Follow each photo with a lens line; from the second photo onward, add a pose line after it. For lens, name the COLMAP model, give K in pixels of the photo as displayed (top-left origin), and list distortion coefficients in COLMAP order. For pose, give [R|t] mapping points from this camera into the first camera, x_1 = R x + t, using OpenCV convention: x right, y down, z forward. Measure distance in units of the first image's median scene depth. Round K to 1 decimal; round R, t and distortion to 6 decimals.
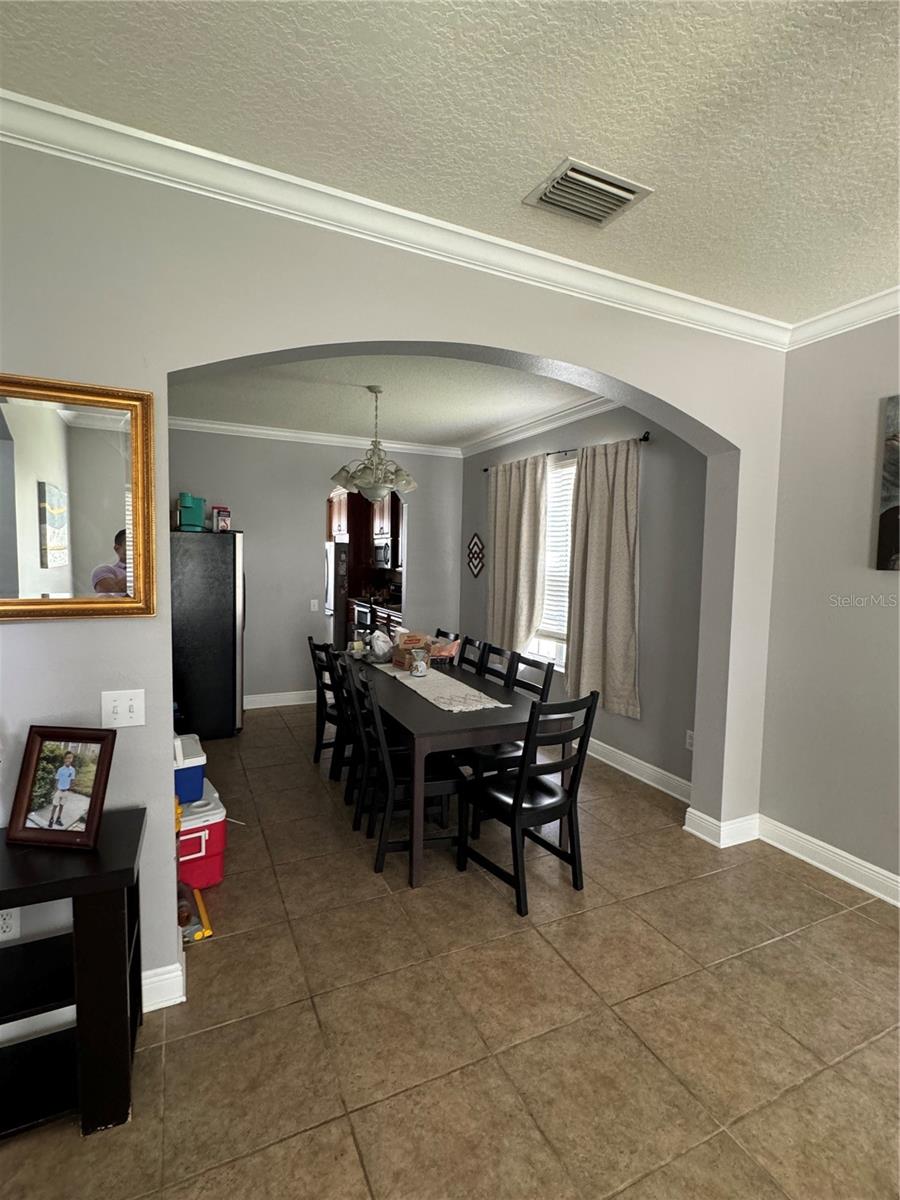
lens RADIAL K [[570.4, 0, 447.9], [0, 570.4, 596.9], [0, 0, 1]] dist [-0.003632, -0.000401]
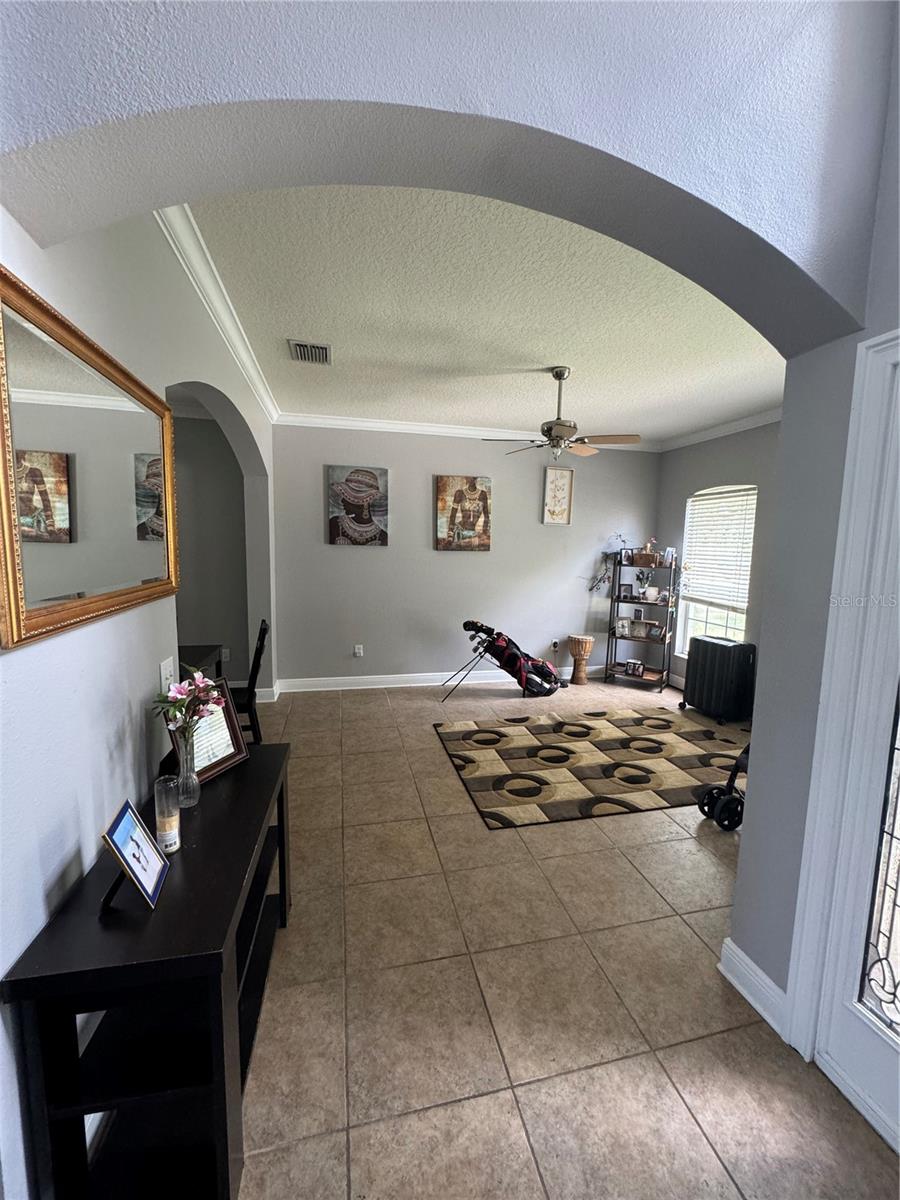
lens RADIAL K [[478.9, 0, 449.4], [0, 478.9, 599.5], [0, 0, 1]] dist [-0.001719, -0.000112]
pose [[0.211746, -0.127699, 0.968946, -1.337448], [0.050111, 0.991541, 0.119726, -0.048014], [-0.976039, 0.023203, 0.216354, 0.215435]]
